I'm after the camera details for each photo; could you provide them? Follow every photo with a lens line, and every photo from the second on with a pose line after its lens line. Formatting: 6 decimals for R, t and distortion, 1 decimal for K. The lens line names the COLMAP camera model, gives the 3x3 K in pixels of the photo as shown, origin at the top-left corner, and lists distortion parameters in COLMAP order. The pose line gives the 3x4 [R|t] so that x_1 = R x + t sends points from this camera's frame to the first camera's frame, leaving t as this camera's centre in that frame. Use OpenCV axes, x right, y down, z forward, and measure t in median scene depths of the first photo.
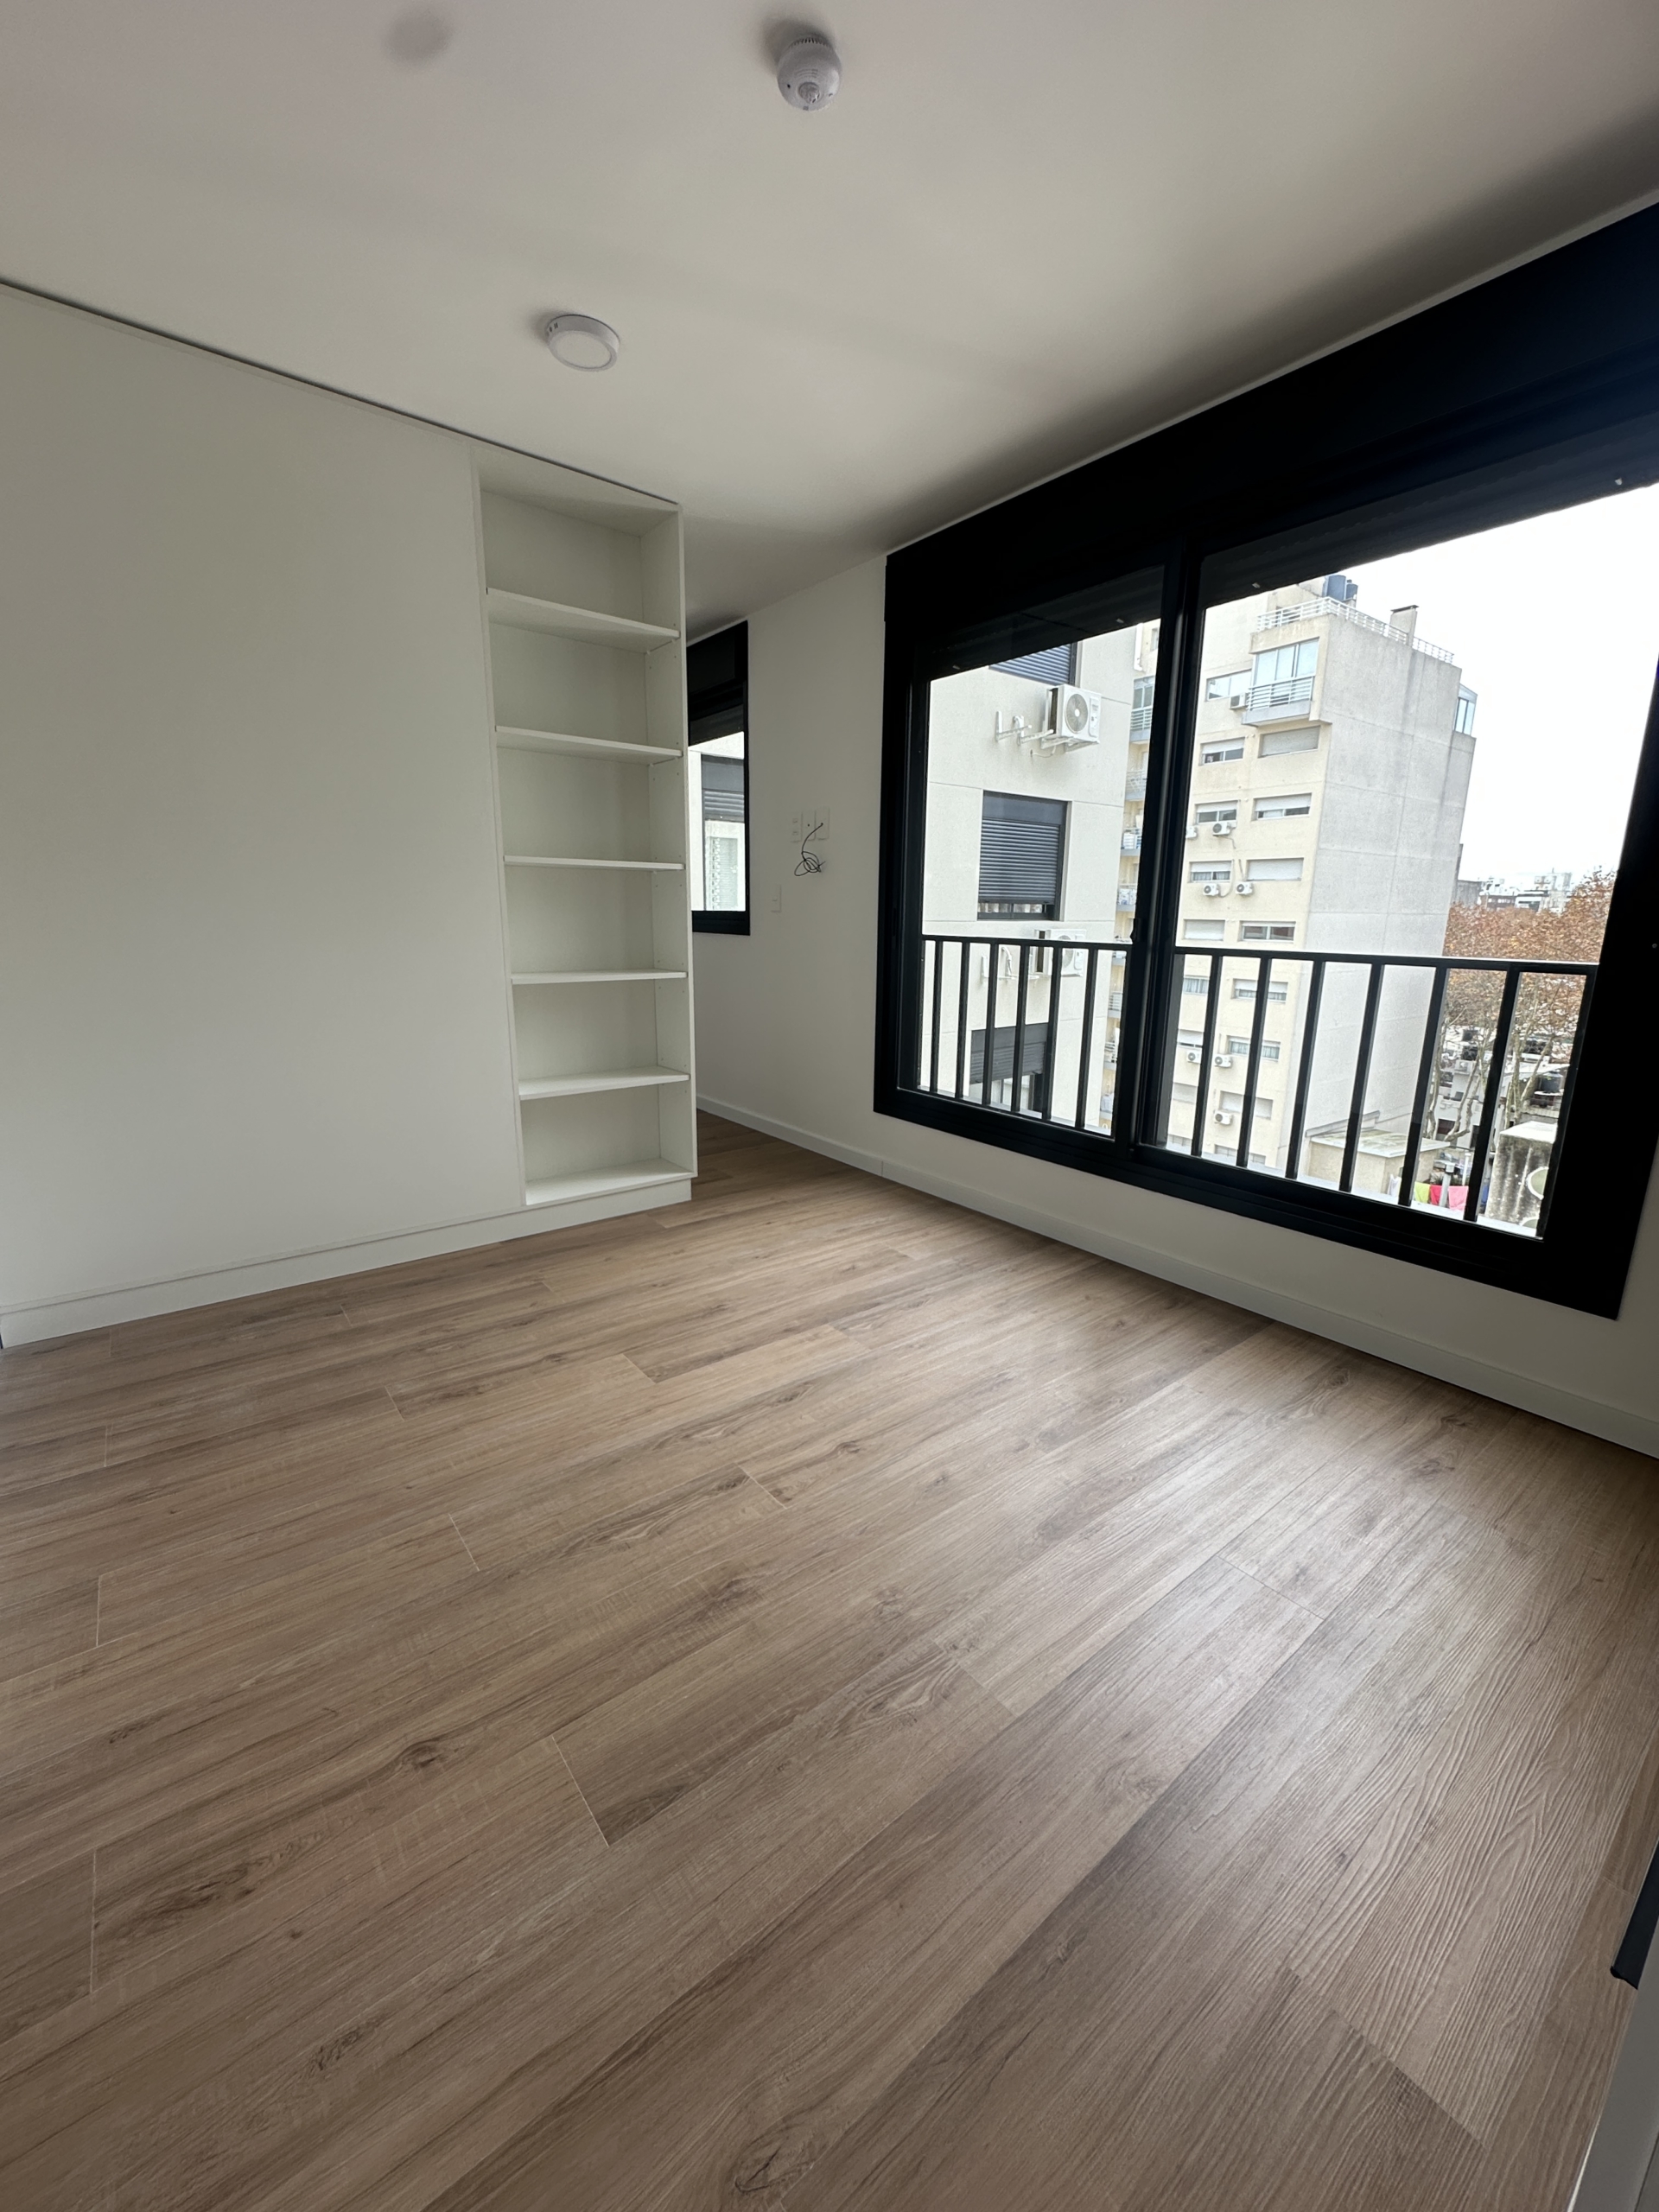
lens RADIAL K [[877.2, 0, 828.0], [0, 877.2, 1108.6], [0, 0, 1]] dist [-0.004148, 0.000466]
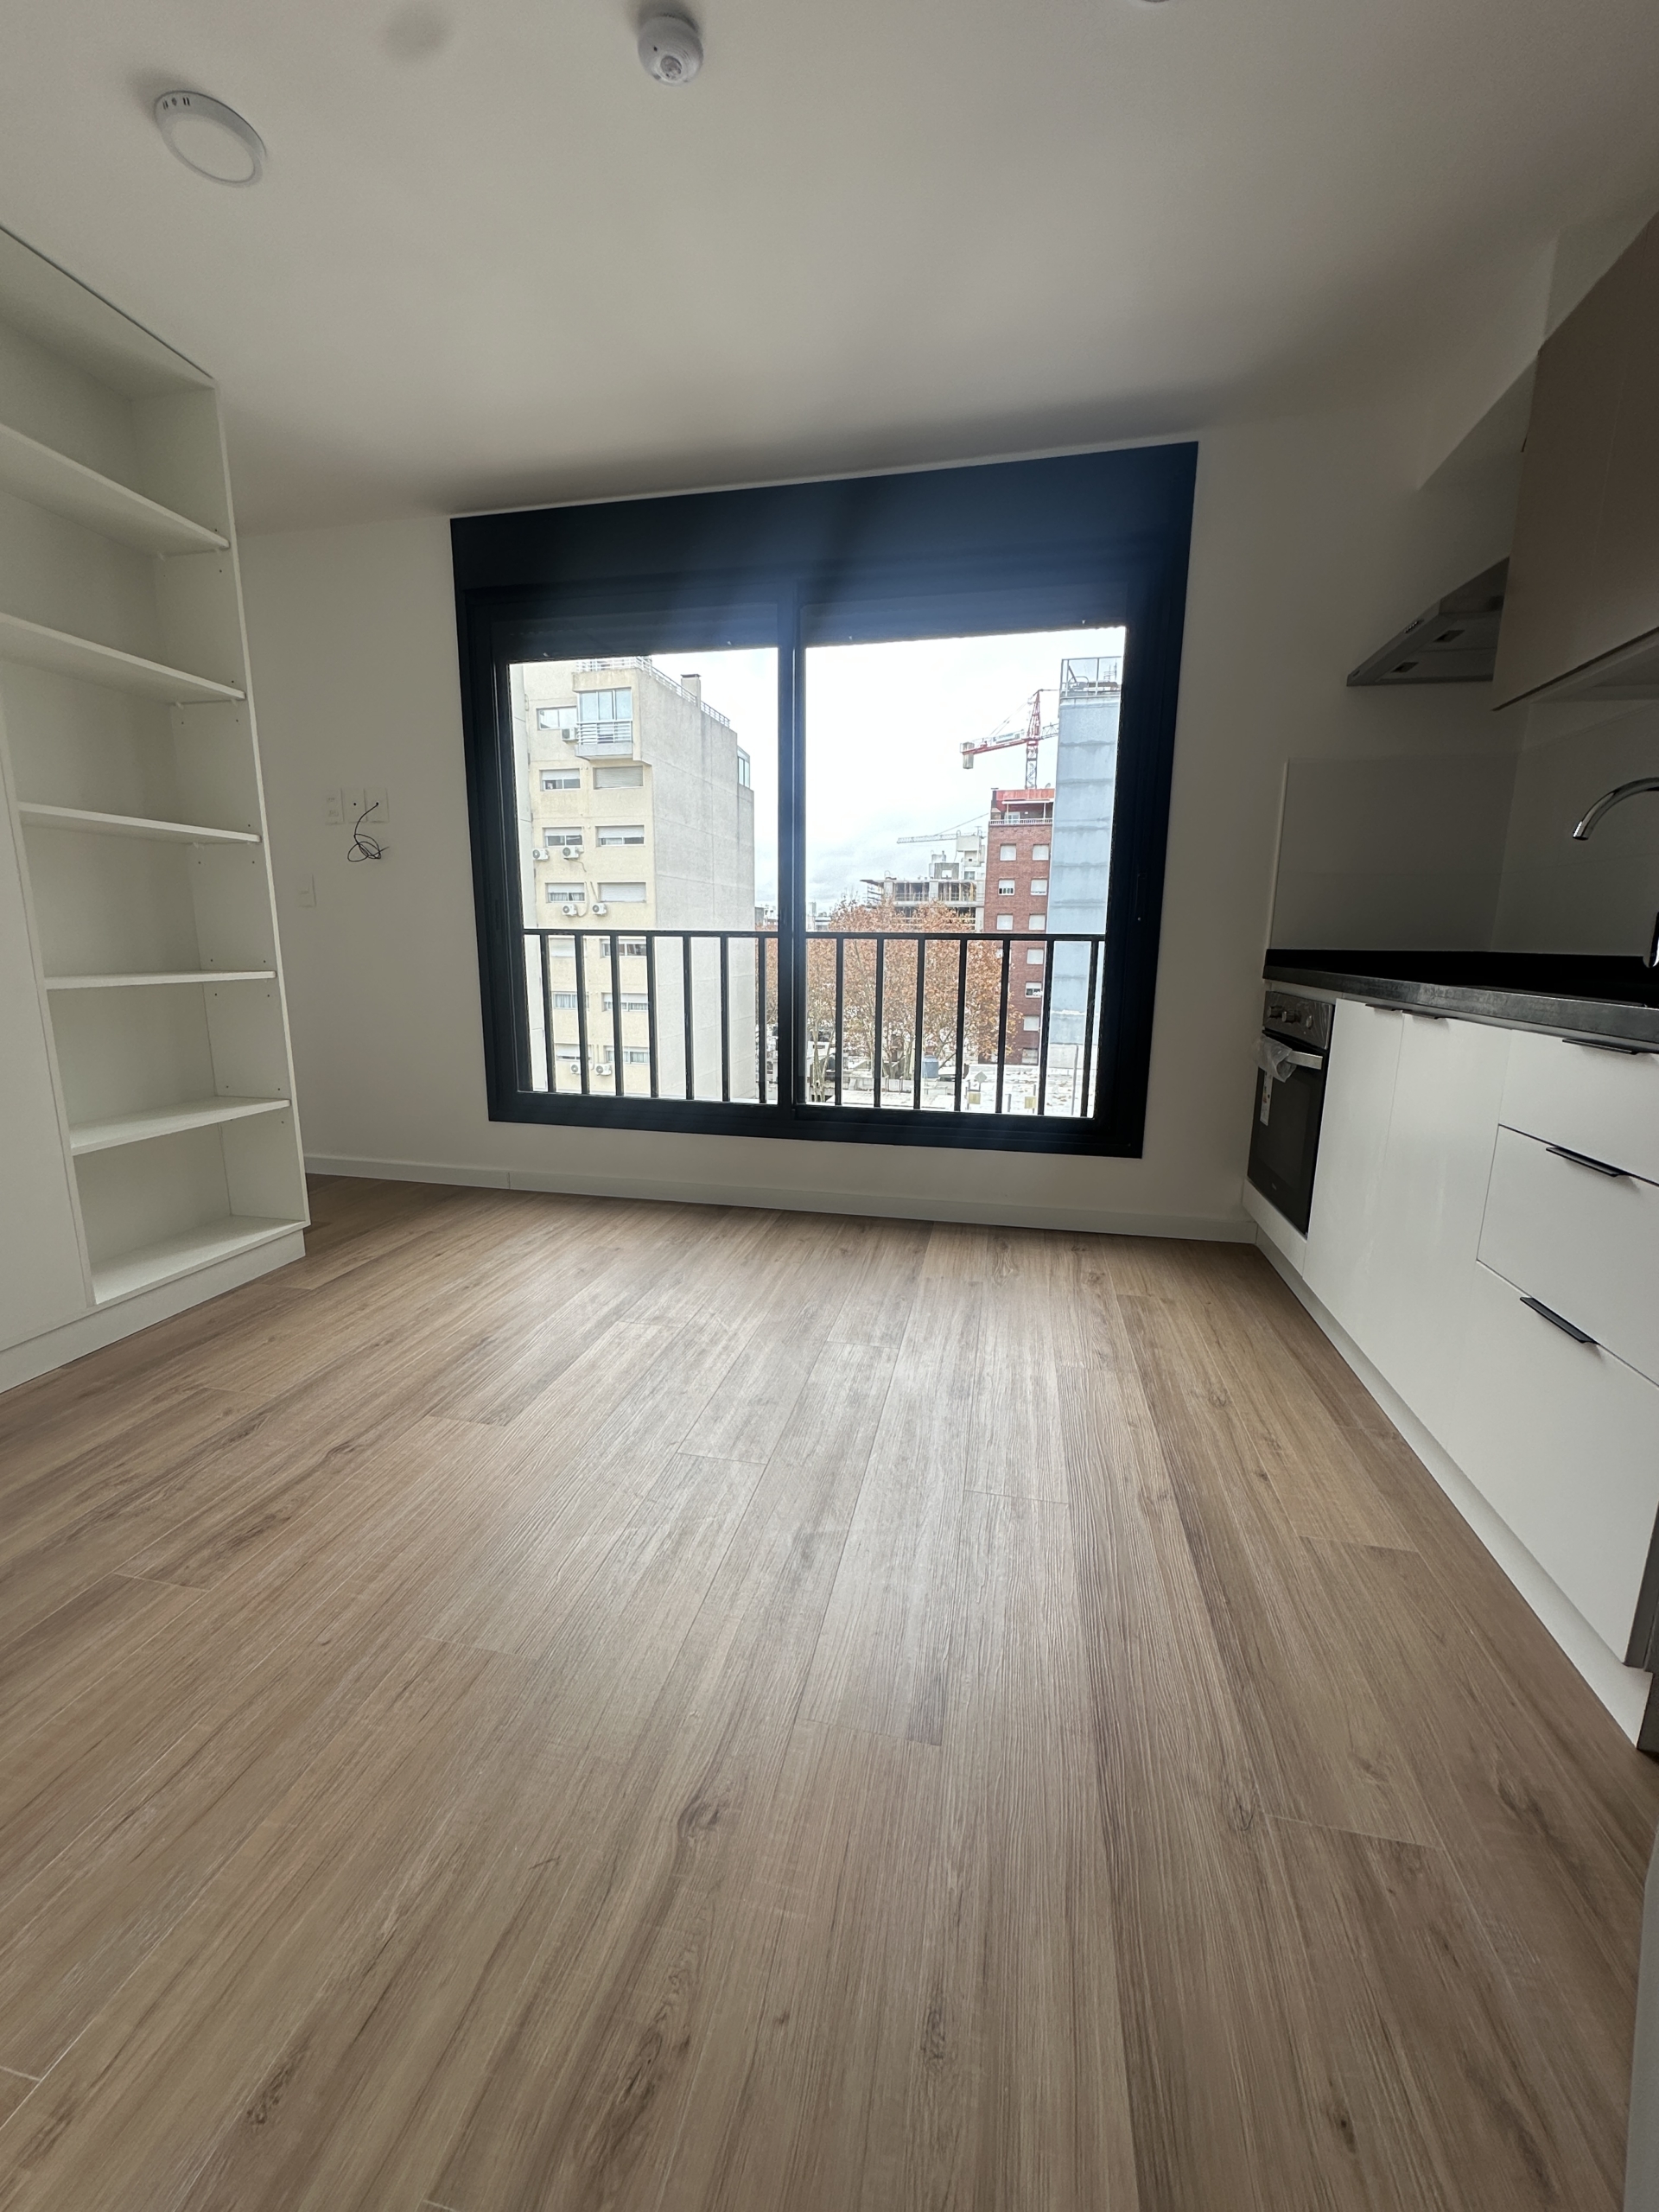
lens RADIAL K [[873.3, 0, 827.8], [0, 873.3, 1109.9], [0, 0, 1]] dist [-0.002558, 0.000357]
pose [[0.764749, -0.128970, 0.631289, -0.344935], [0.141826, 0.989427, 0.030327, 0.019397], [-0.628525, 0.066341, 0.774955, 0.090561]]
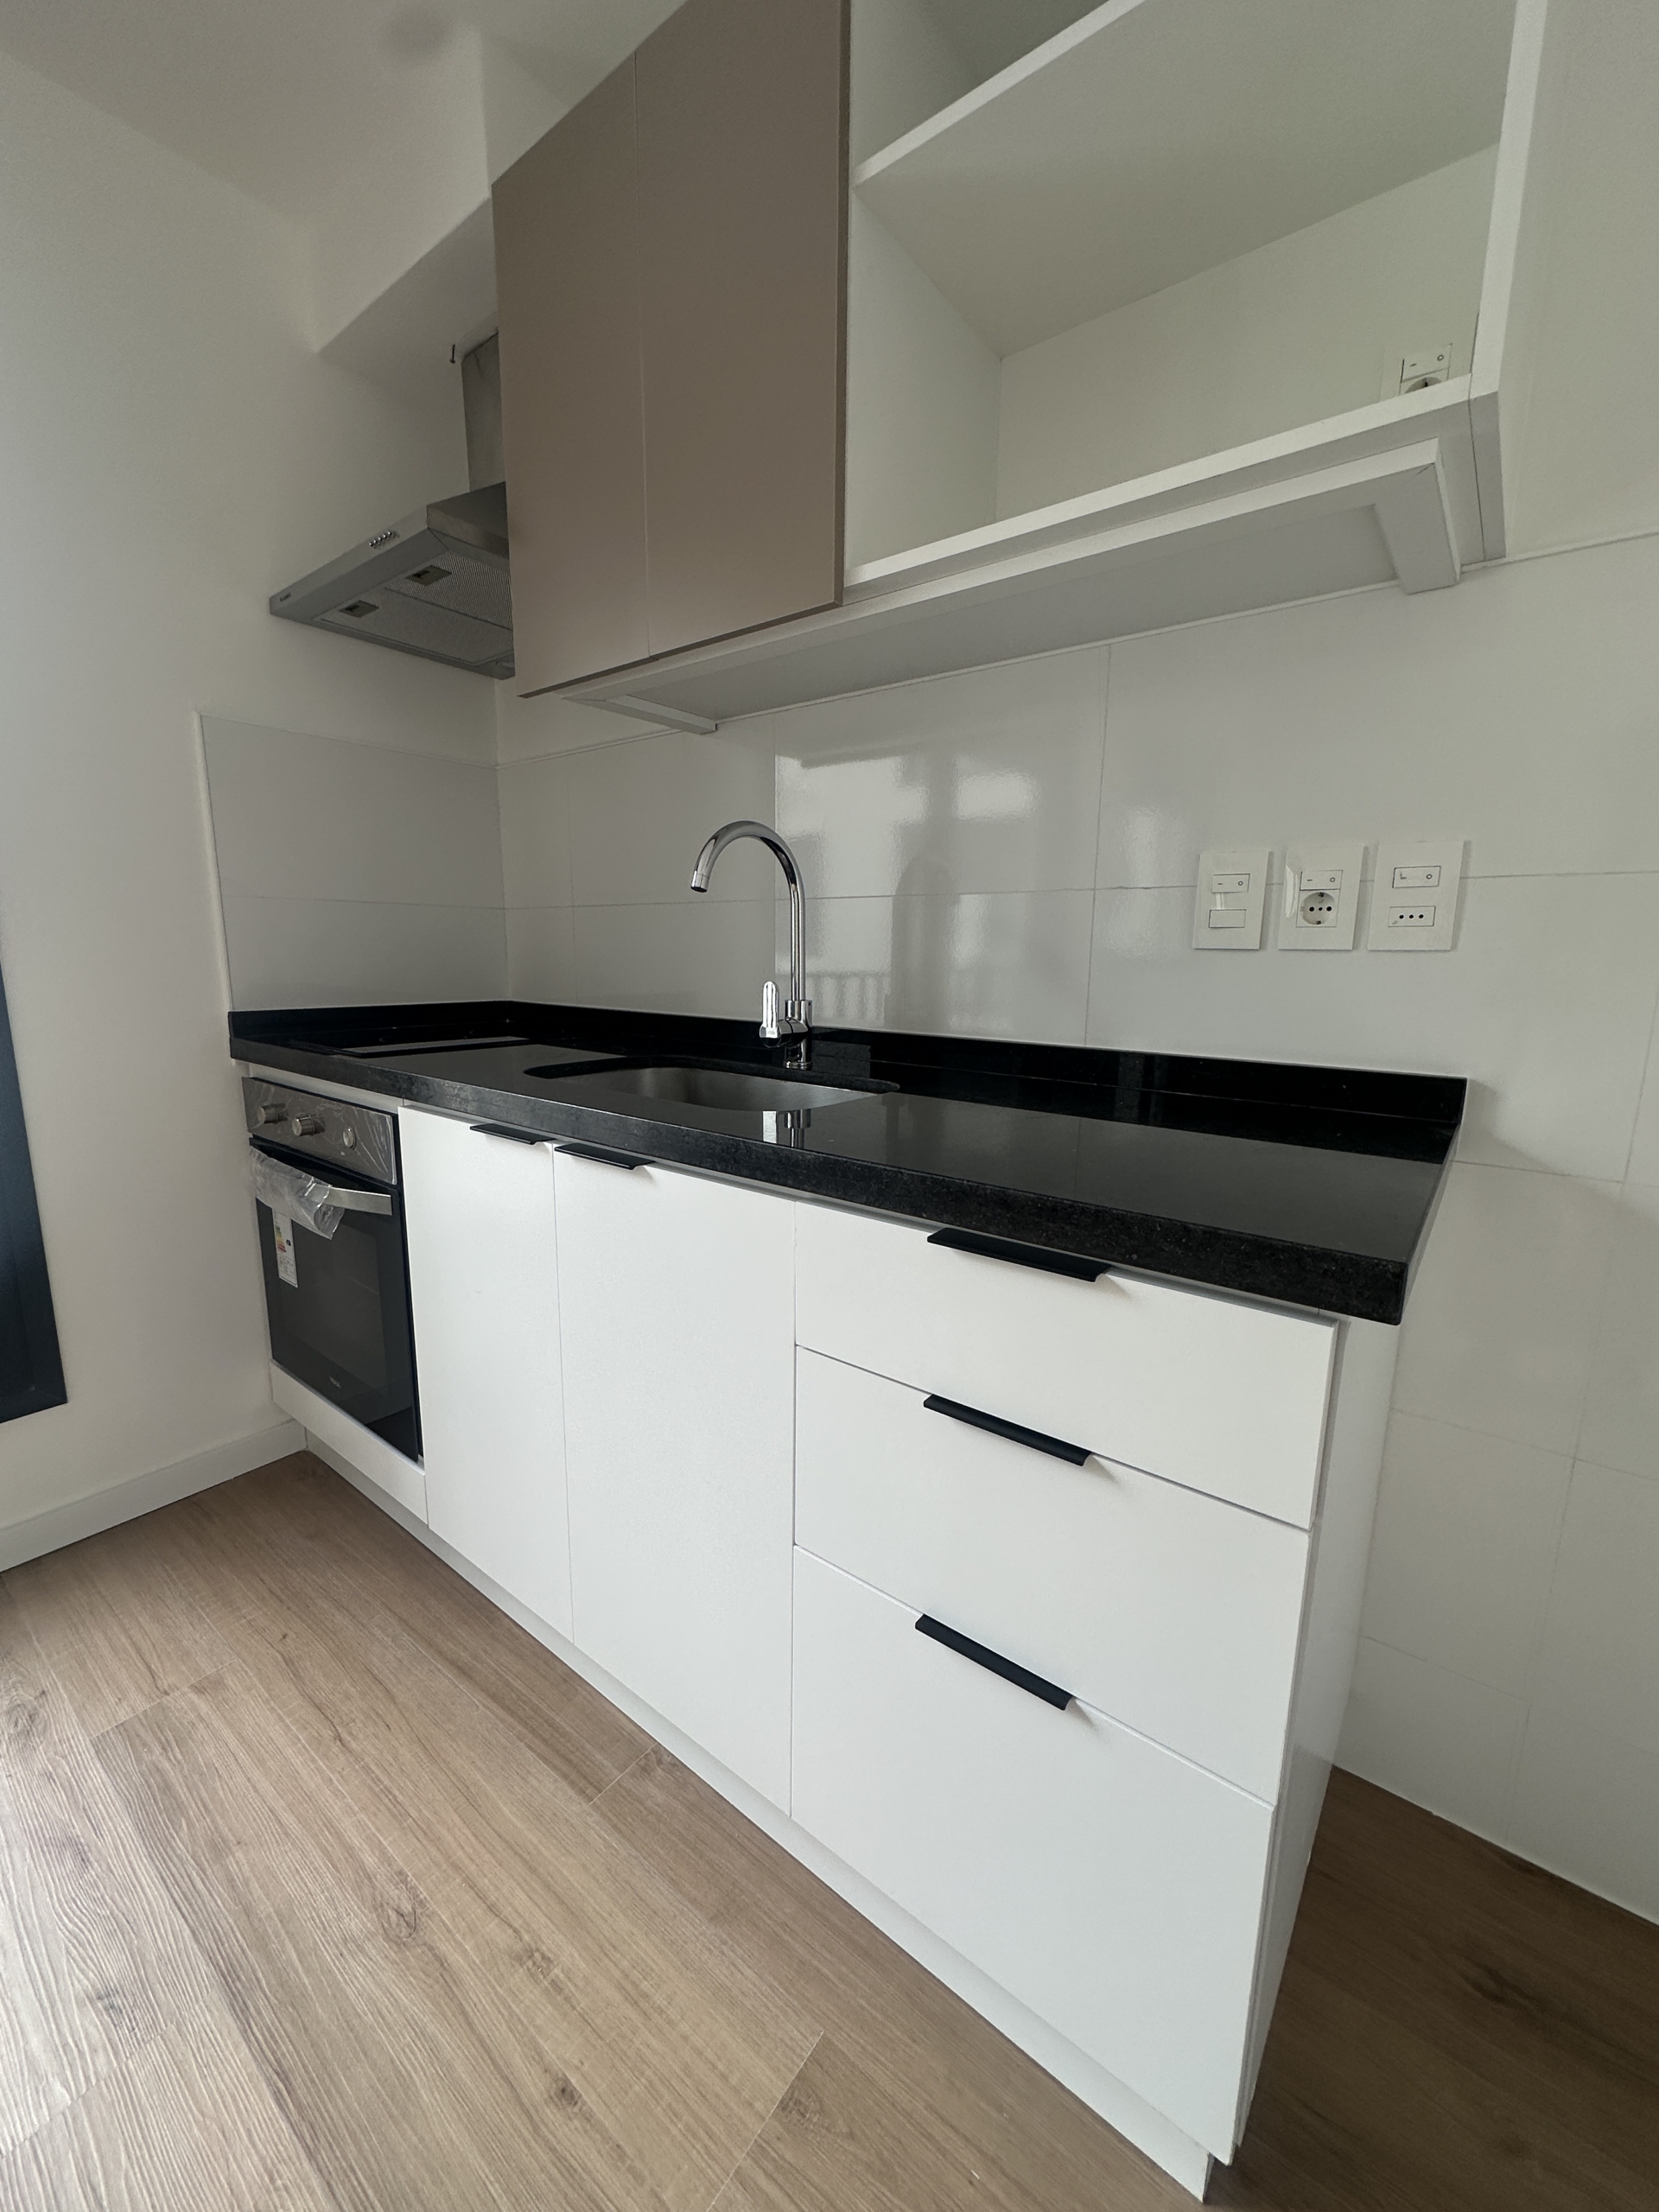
lens RADIAL K [[877.2, 0, 828.0], [0, 877.2, 1108.6], [0, 0, 1]] dist [-0.004148, 0.000466]
pose [[-0.247091, -0.187562, 0.950666, -0.025187], [0.197009, 0.950872, 0.238808, -0.059626], [-0.948754, 0.246297, -0.198000, 0.268837]]
